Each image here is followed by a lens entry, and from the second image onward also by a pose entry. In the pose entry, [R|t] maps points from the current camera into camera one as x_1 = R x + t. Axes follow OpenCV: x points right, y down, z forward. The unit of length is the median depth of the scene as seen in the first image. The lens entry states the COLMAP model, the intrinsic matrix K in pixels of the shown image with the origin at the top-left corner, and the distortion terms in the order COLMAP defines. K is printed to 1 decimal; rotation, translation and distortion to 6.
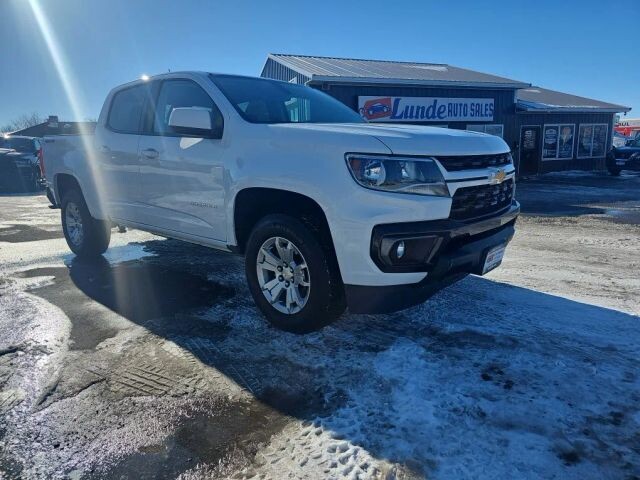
lens RADIAL K [[421.6, 0, 323.4], [0, 421.6, 235.3], [0, 0, 1]] dist [0.041151, -0.035973]
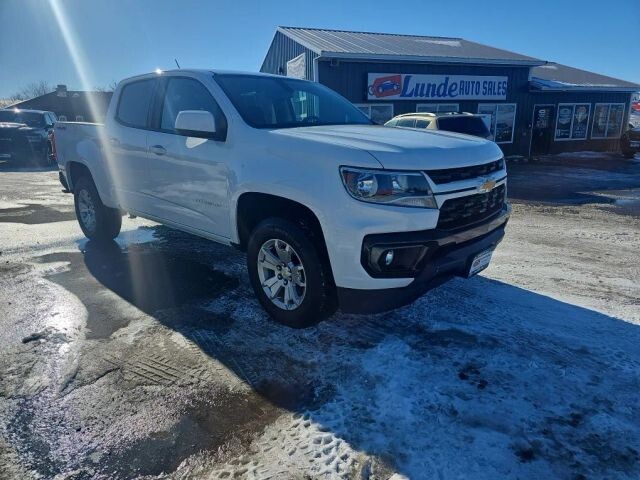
lens RADIAL K [[421.6, 0, 322.1], [0, 421.6, 239.5], [0, 0, 1]] dist [0.041151, -0.035973]
pose [[0.999587, 0.018566, -0.021930, 0.028265], [-0.016969, 0.997337, 0.070928, -0.069405], [0.023188, -0.070526, 0.997240, -0.058517]]
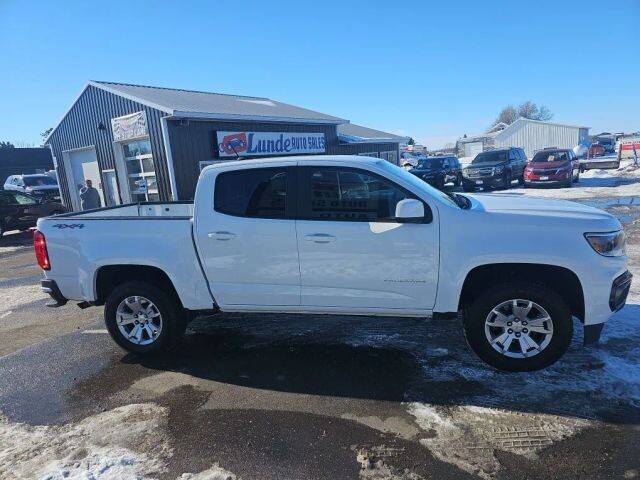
lens RADIAL K [[421.6, 0, 318.3], [0, 421.6, 241.8], [0, 0, 1]] dist [0.041151, -0.035973]
pose [[0.877434, -0.120302, 0.464367, -1.146243], [0.134614, 0.990895, 0.002351, -0.238957], [-0.460422, 0.060448, 0.885640, 0.127298]]
